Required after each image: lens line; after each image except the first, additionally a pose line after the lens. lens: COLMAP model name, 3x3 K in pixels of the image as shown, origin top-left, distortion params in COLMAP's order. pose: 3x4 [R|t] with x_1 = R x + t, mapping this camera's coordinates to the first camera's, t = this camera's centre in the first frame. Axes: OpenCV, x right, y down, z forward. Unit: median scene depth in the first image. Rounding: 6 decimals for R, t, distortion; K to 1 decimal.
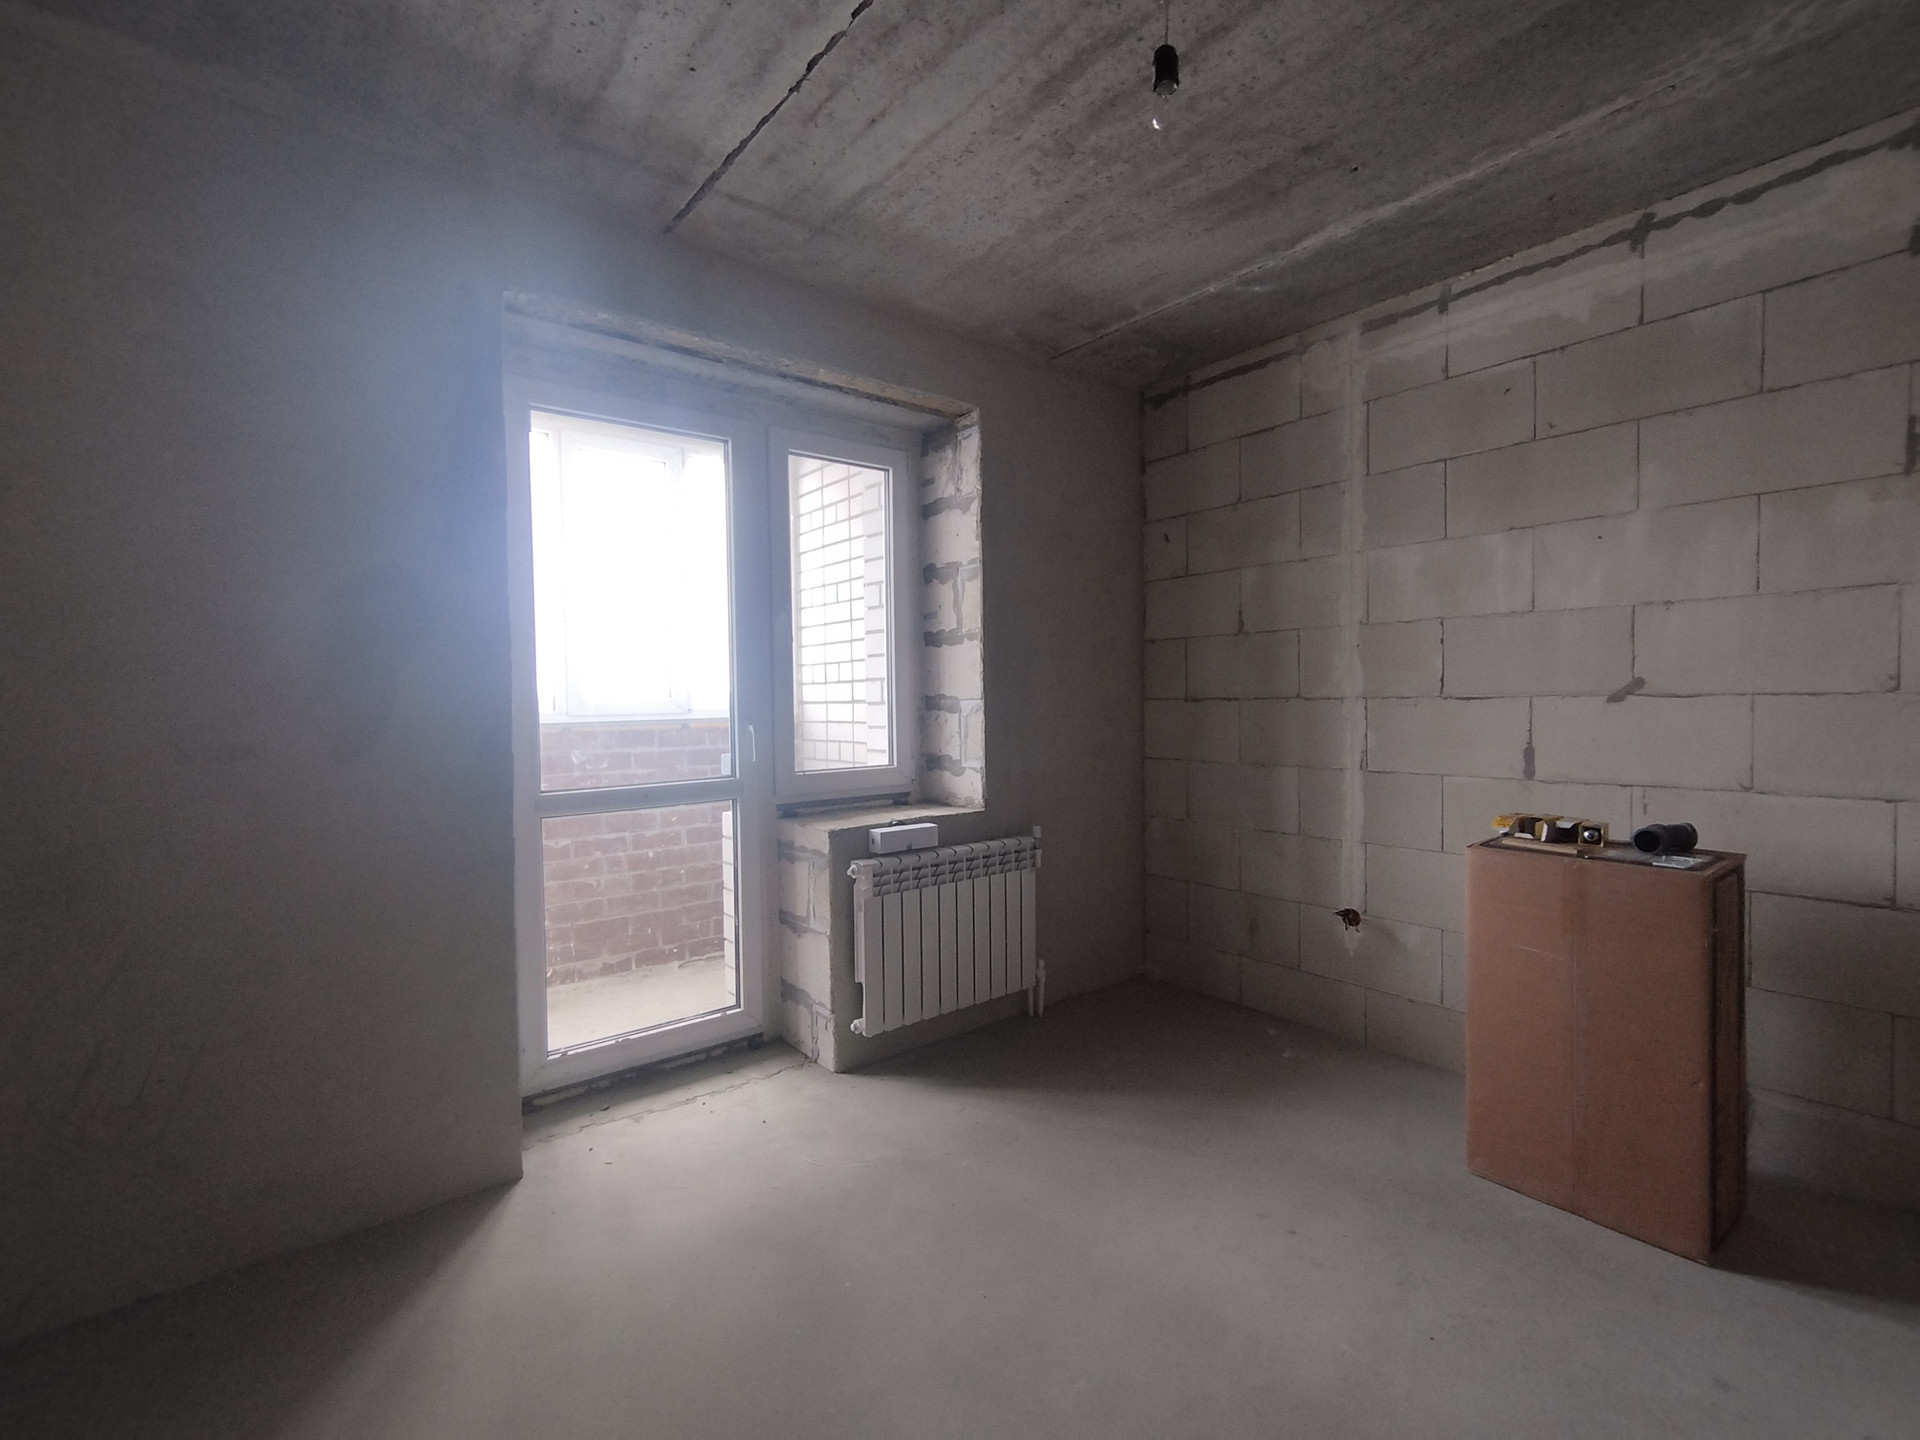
lens RADIAL K [[880.9, 0, 954.7], [0, 880.9, 722.8], [0, 0, 1]] dist [0.000782, 0.000744]
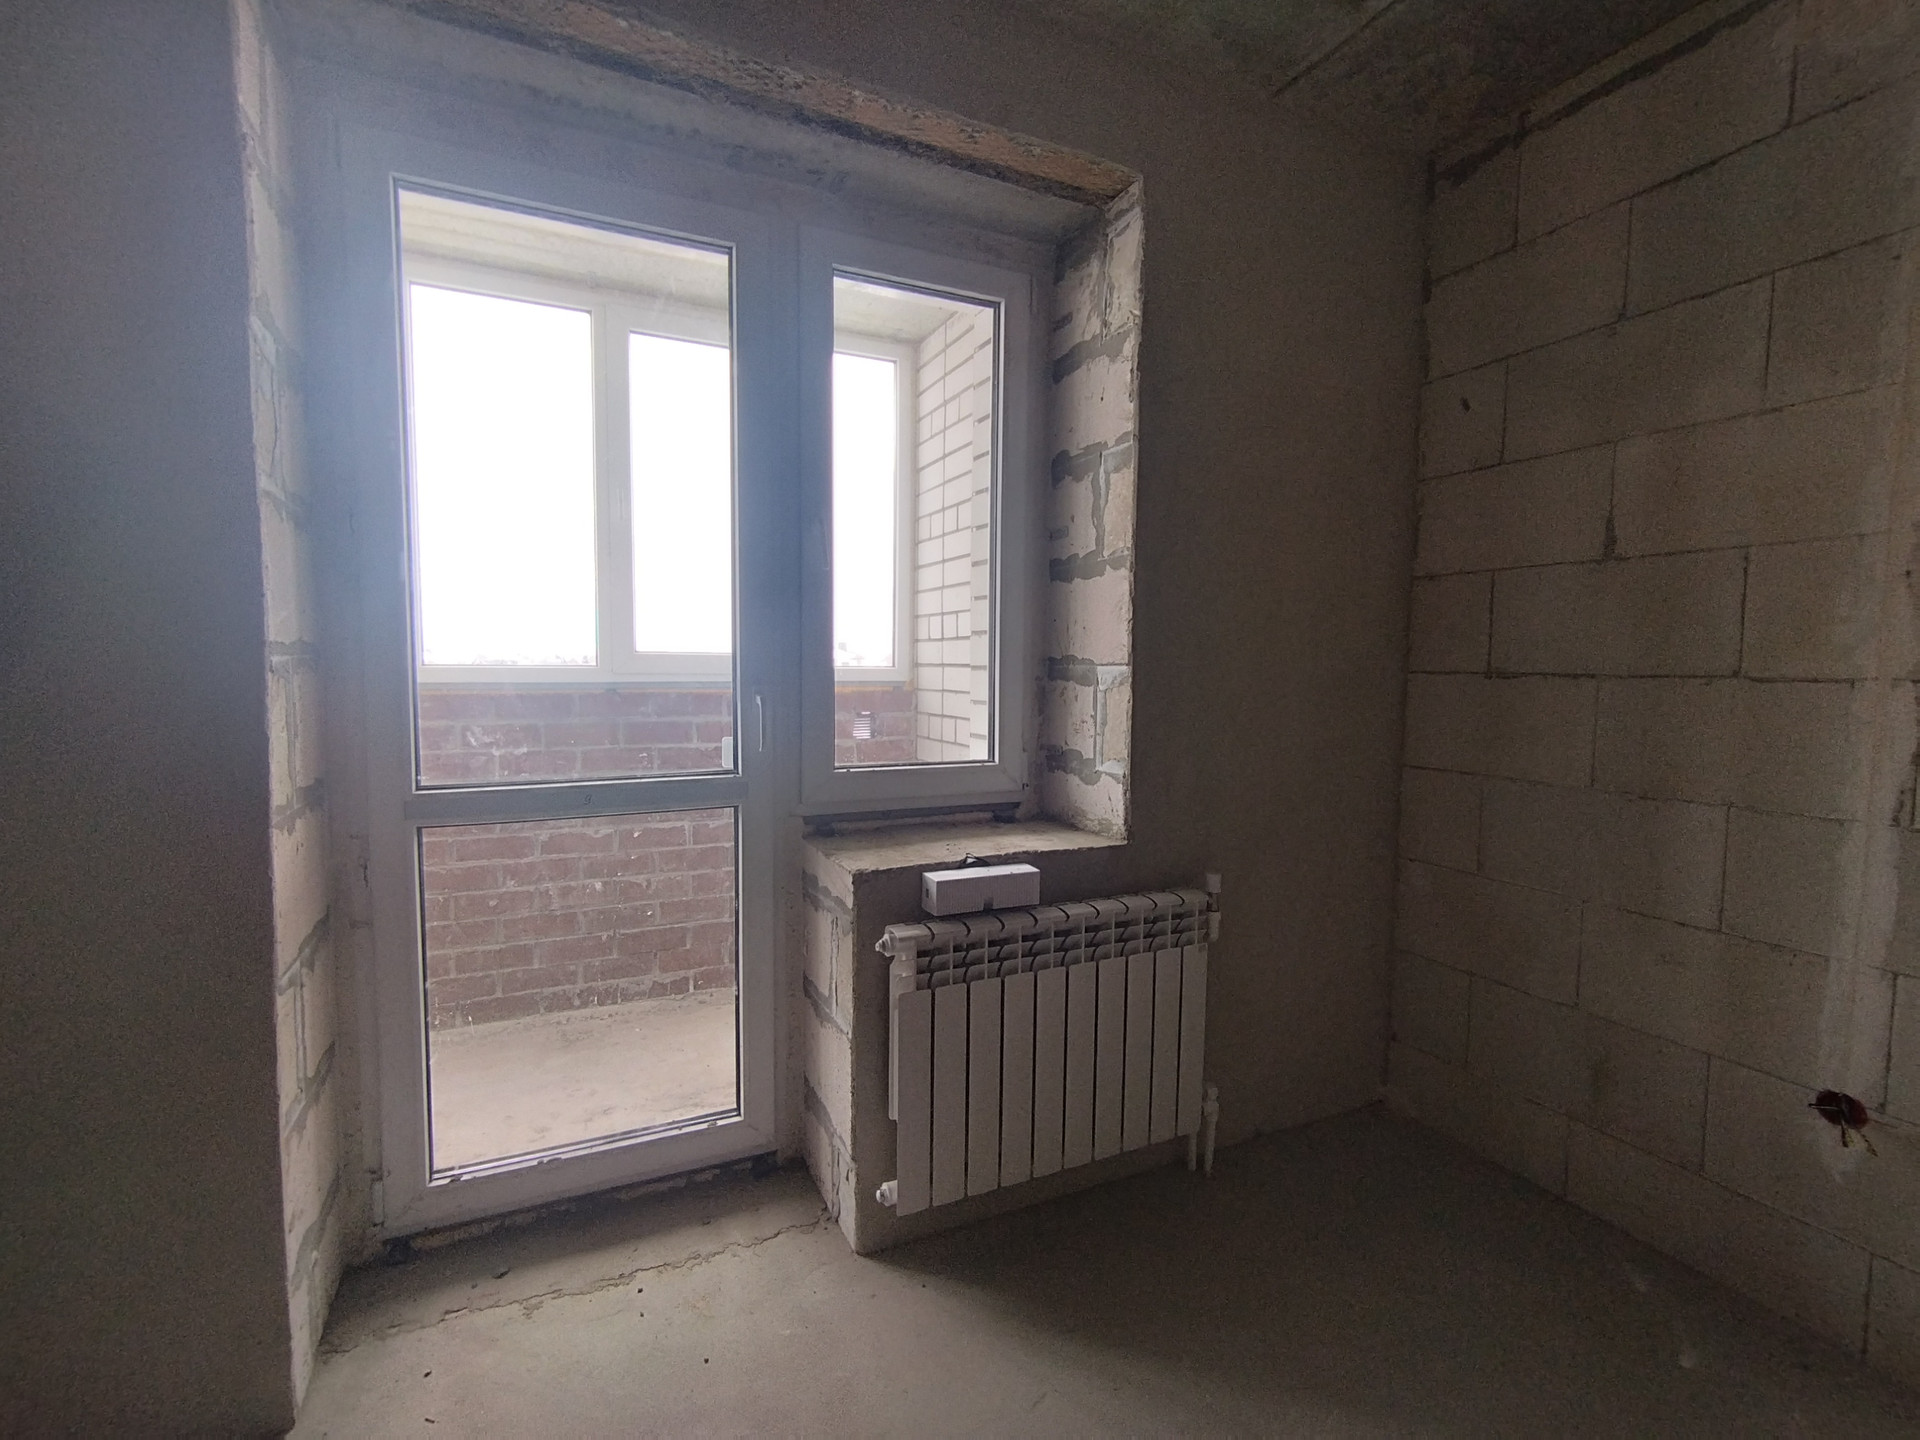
lens RADIAL K [[880.9, 0, 954.7], [0, 880.9, 722.8], [0, 0, 1]] dist [0.000782, 0.000744]
pose [[0.973852, 0.040486, -0.223545, 0.051625], [-0.031881, 0.998610, 0.041975, -0.008081], [0.224934, -0.033750, 0.973789, 0.374307]]
